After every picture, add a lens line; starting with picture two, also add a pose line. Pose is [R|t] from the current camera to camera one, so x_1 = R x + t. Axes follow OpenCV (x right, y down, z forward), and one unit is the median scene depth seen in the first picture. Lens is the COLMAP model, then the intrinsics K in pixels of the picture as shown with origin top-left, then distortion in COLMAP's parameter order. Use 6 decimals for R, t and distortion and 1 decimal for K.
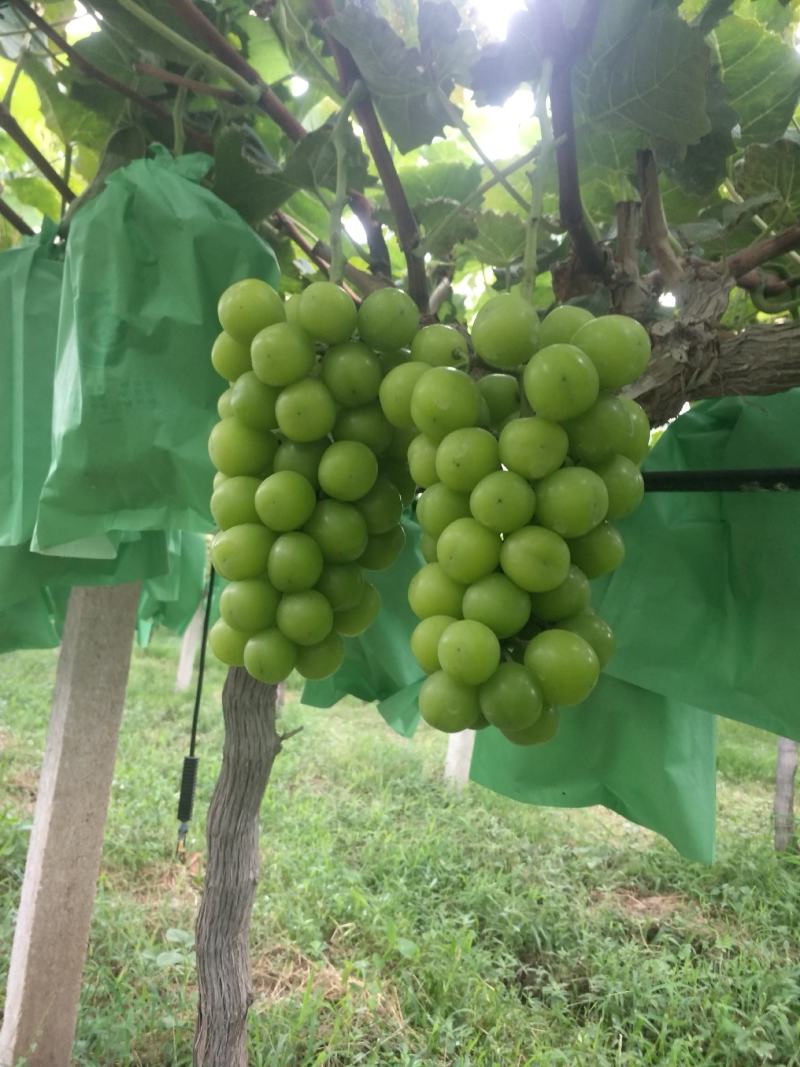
lens RADIAL K [[741.5, 0, 400.1], [0, 741.5, 502.1], [0, 0, 1]] dist [-0.000046, -0.003913]
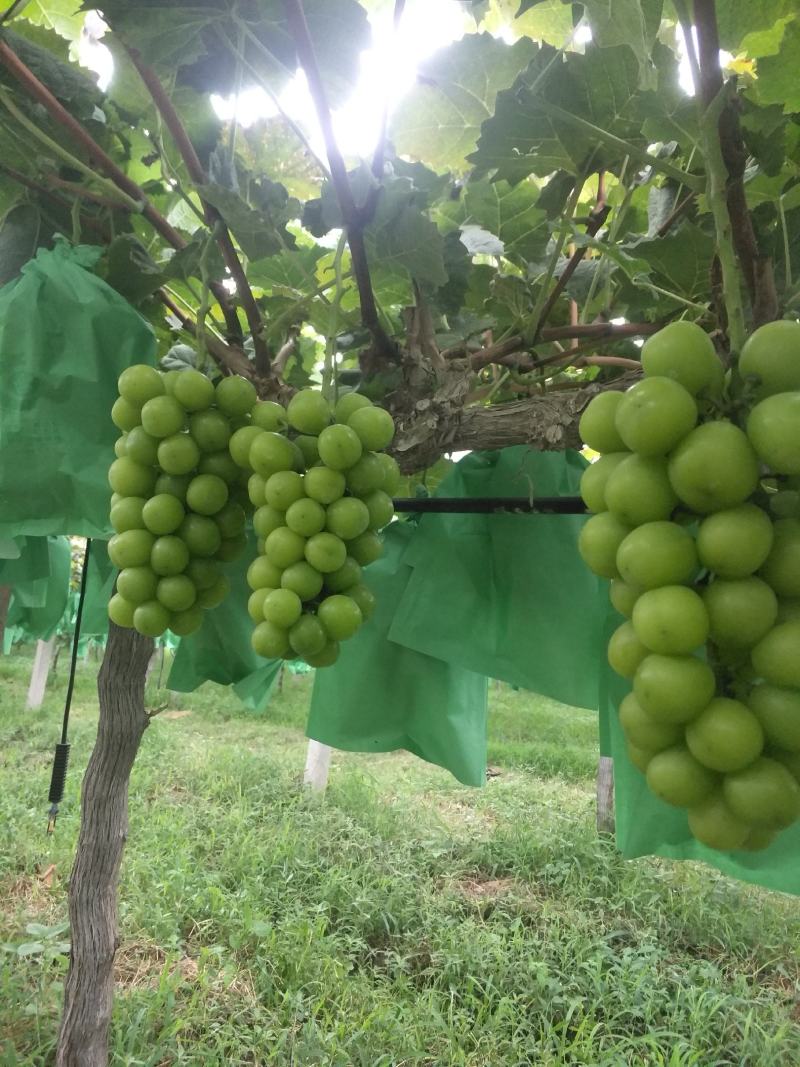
lens RADIAL K [[758.4, 0, 400.0], [0, 758.4, 533.5], [0, 0, 1]] dist [0.005824, 0.004391]
pose [[0.984966, 0.012486, 0.172295, 0.018439], [-0.015462, 0.999753, 0.015944, 0.002092], [-0.172054, -0.018369, 0.984916, -0.216355]]
